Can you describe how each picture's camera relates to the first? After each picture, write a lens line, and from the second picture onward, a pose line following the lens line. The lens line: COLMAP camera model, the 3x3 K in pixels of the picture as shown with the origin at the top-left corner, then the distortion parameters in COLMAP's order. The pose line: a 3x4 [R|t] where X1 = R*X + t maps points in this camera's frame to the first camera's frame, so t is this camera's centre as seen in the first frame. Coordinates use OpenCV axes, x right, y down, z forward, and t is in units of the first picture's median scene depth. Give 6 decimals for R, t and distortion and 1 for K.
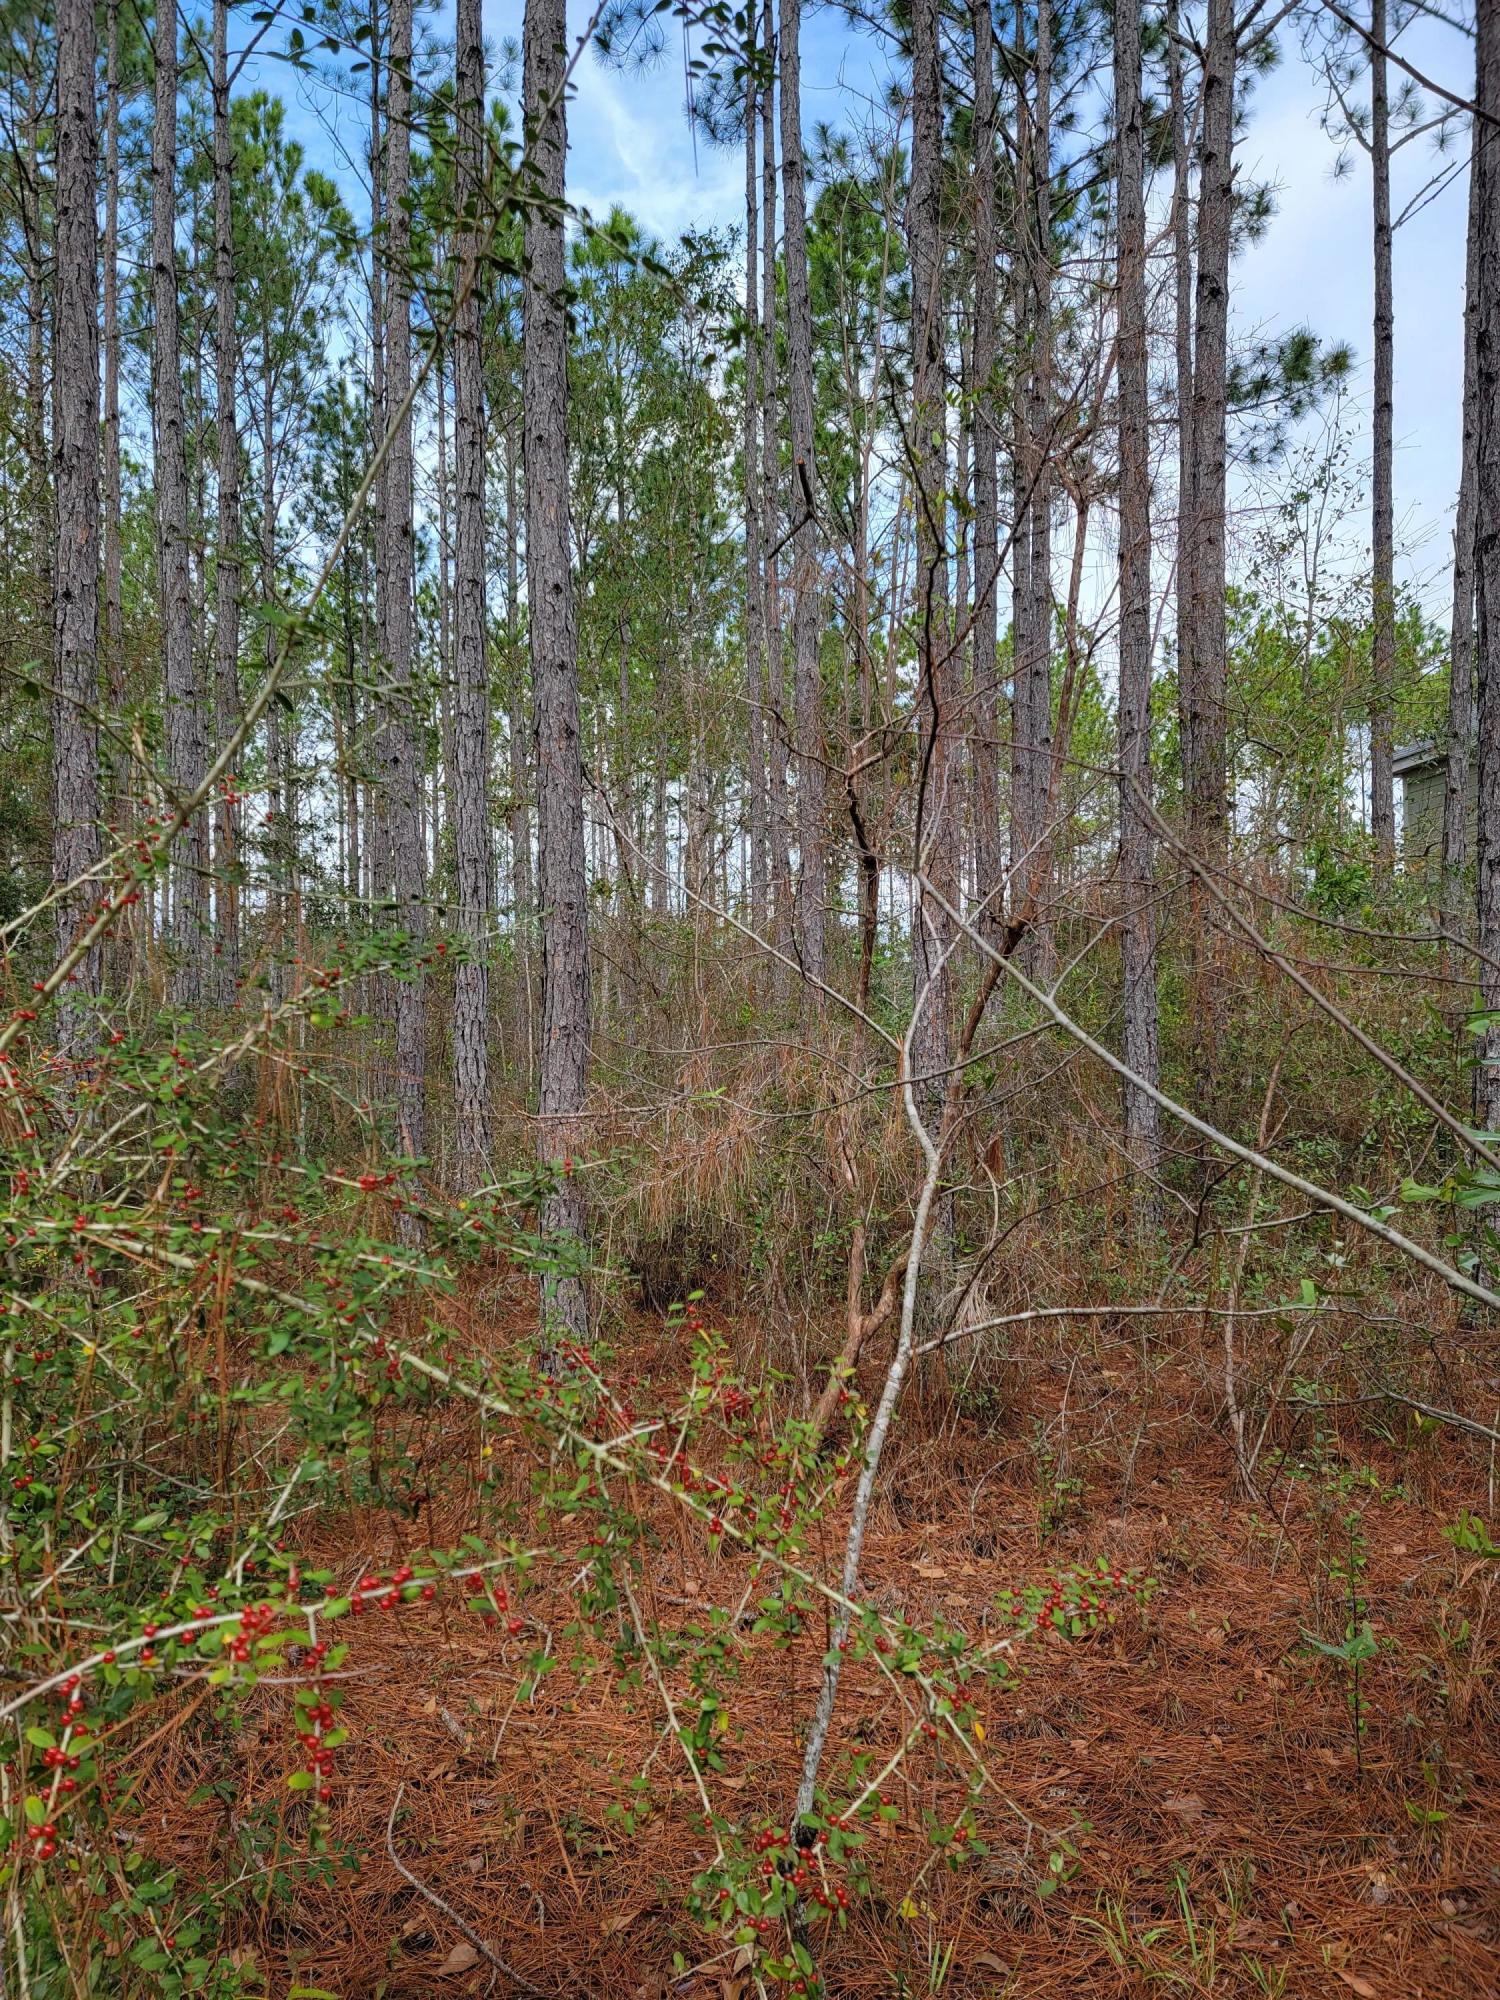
lens RADIAL K [[1409.8, 0, 745.8], [0, 1409.8, 1024.9], [0, 0, 1]] dist [0.098683, -0.094489]
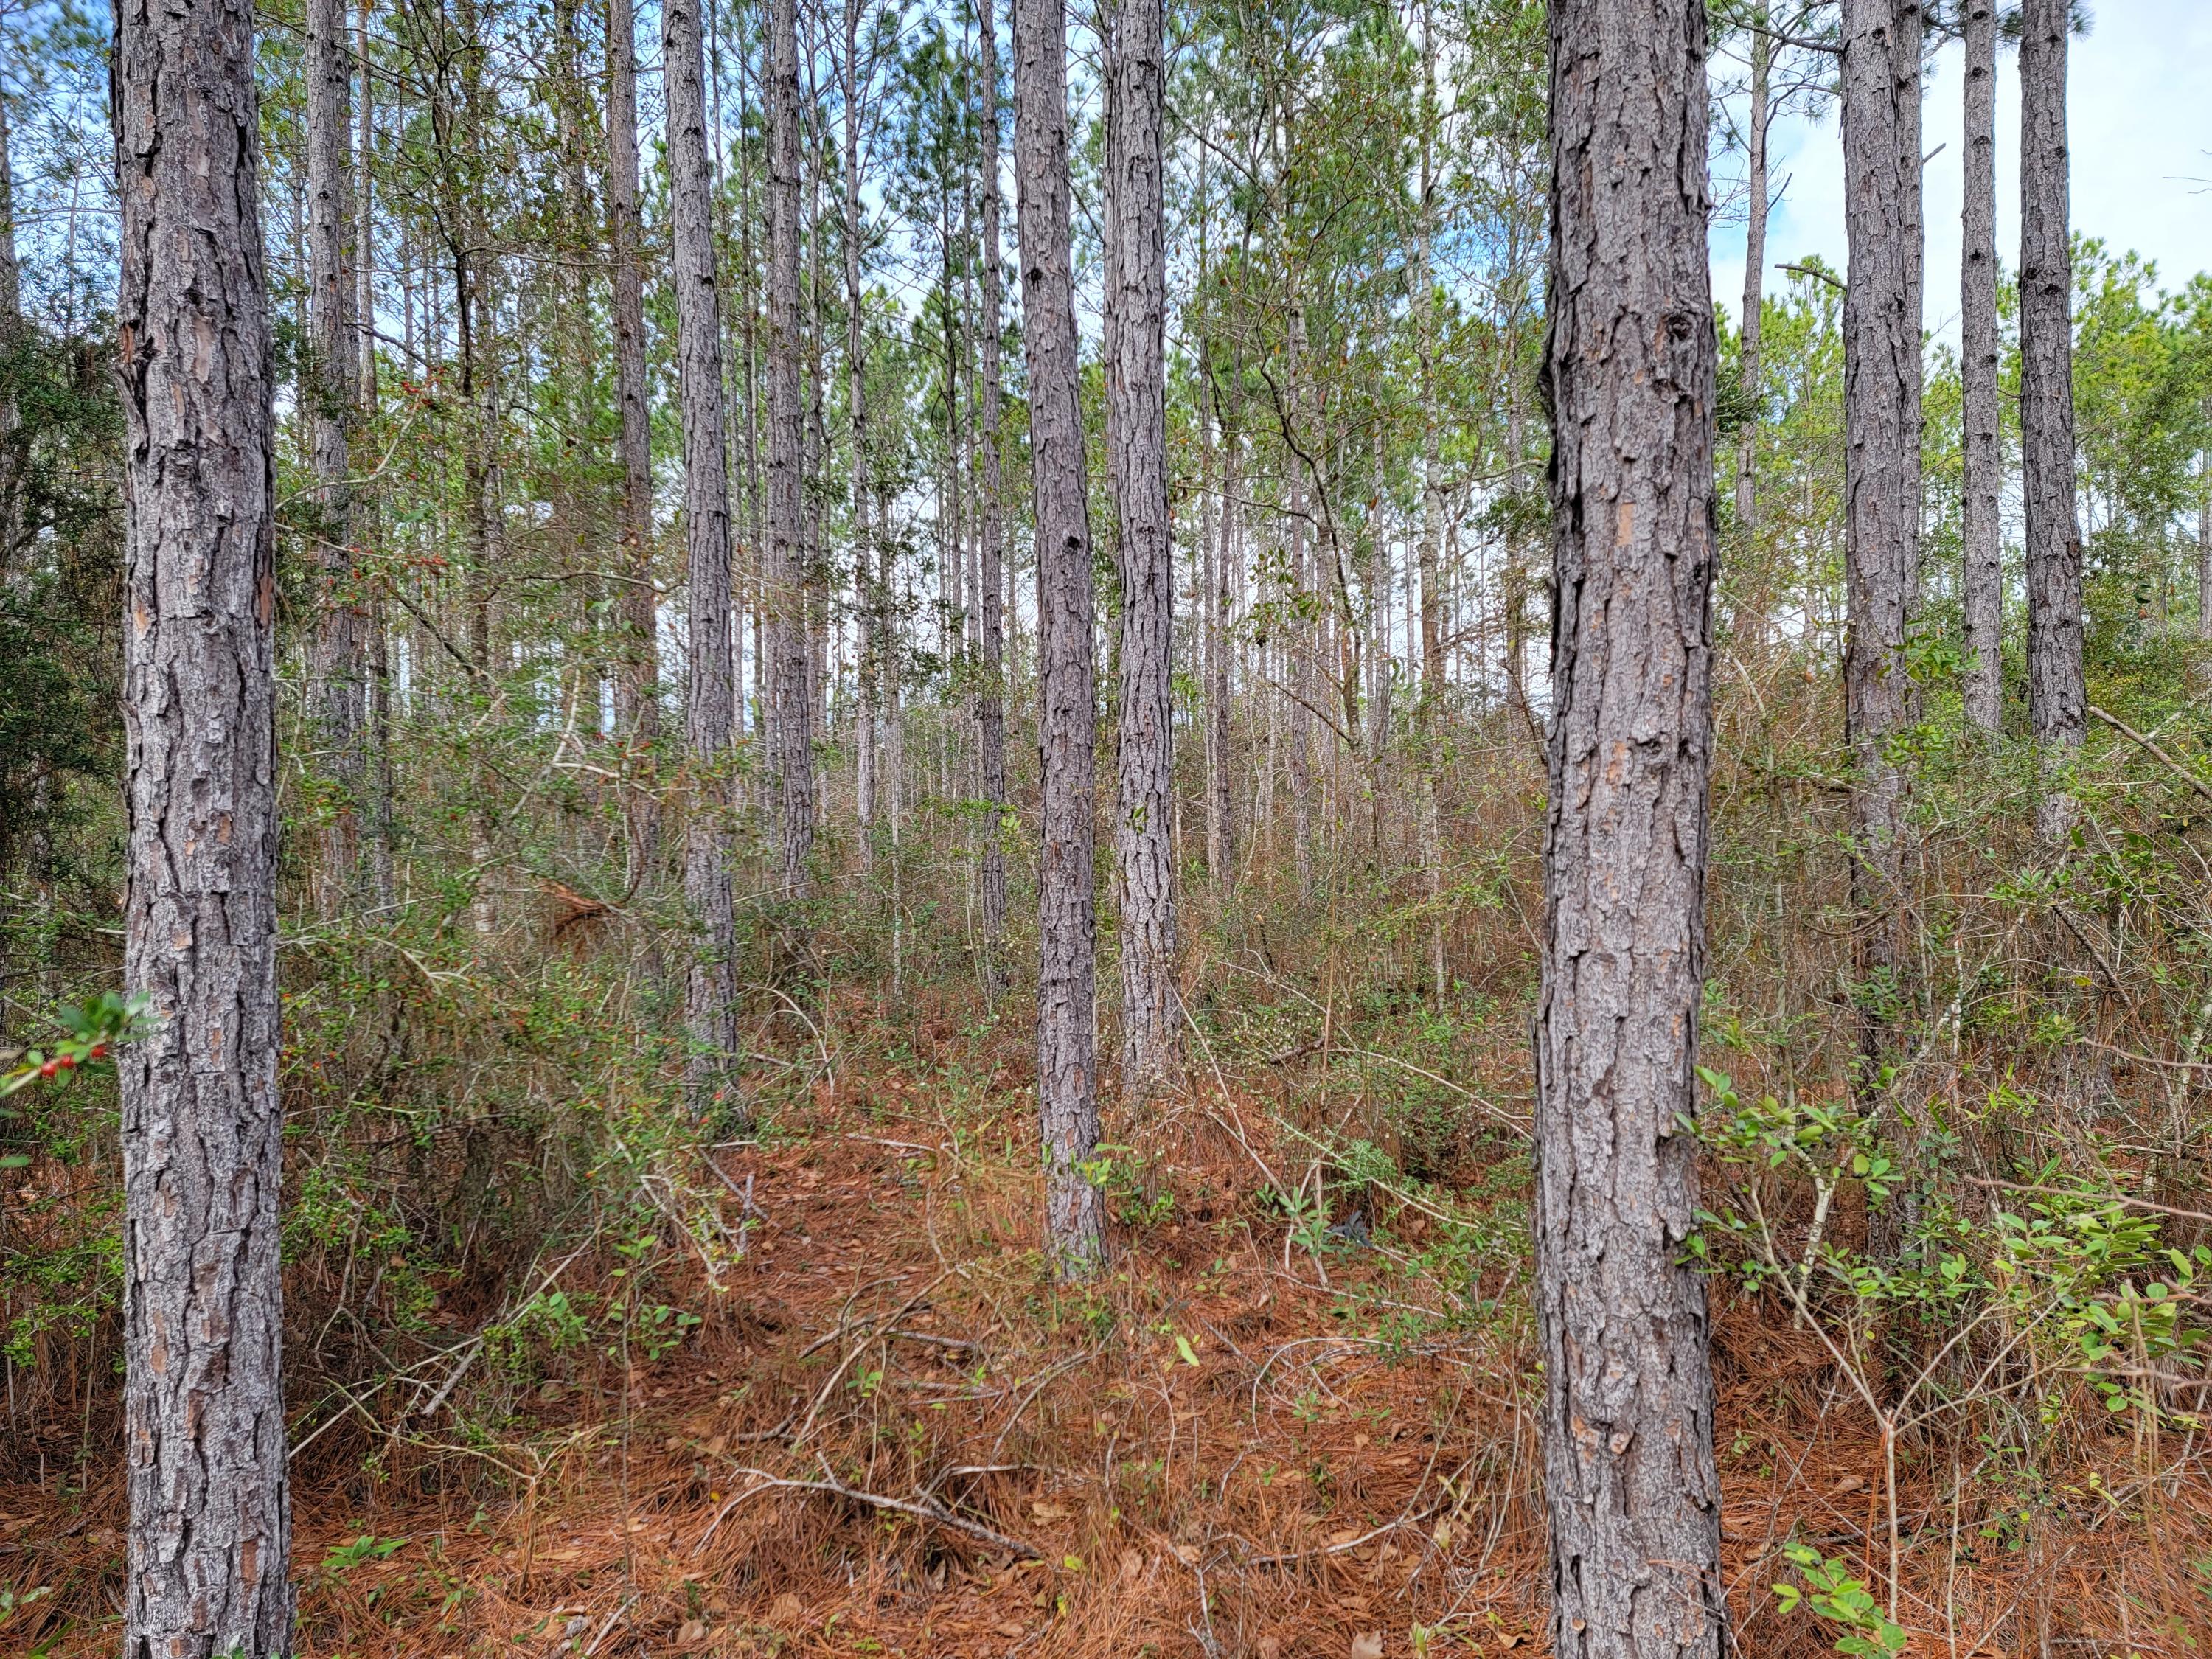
lens RADIAL K [[1559.6, 0, 1115.3], [0, 1559.6, 847.9], [0, 0, 1]] dist [0.097399, -0.091937]
pose [[0.985693, -0.006501, -0.168427, -0.093031], [0.009639, 0.999795, 0.017820, 0.008457], [0.168277, -0.019188, 0.985553, 0.330120]]
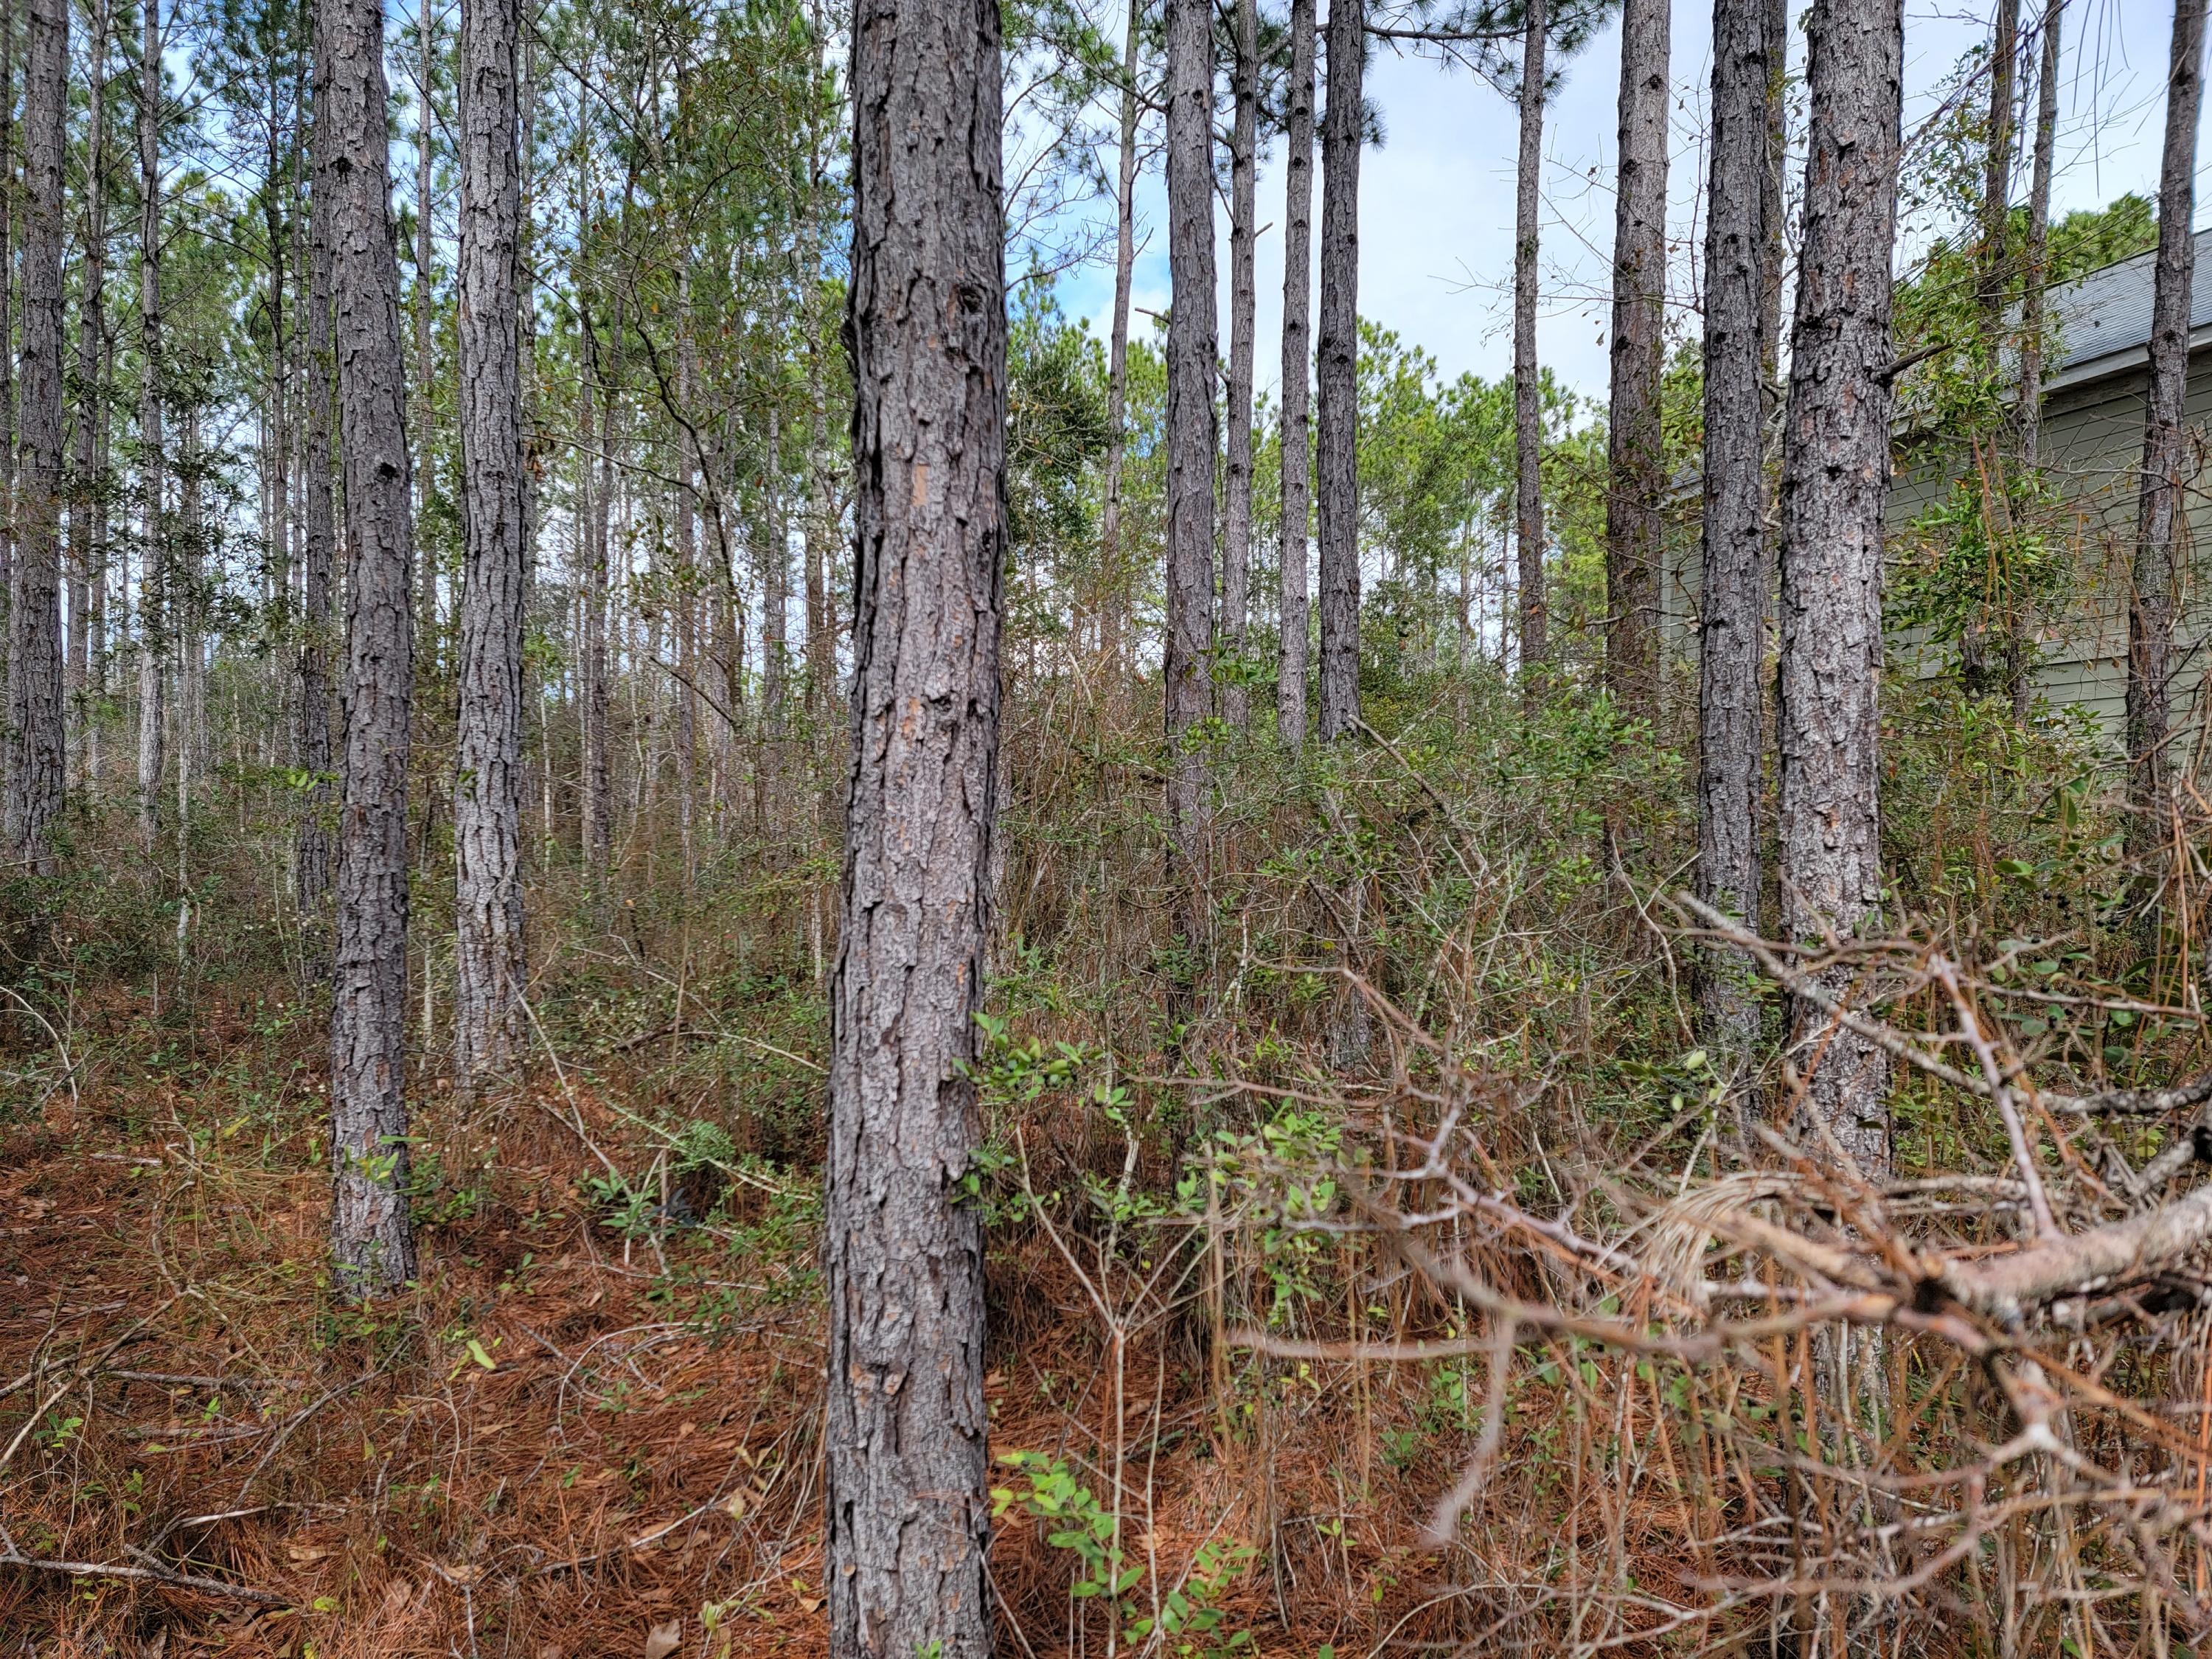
lens RADIAL K [[1559.2, 0, 1119.9], [0, 1559.2, 840.4], [0, 0, 1]] dist [0.098683, -0.094489]
pose [[0.977048, 0.015230, 0.212474, -0.082174], [-0.019119, 0.999685, 0.016260, 0.013091], [-0.212160, -0.019949, 0.977031, 0.332838]]
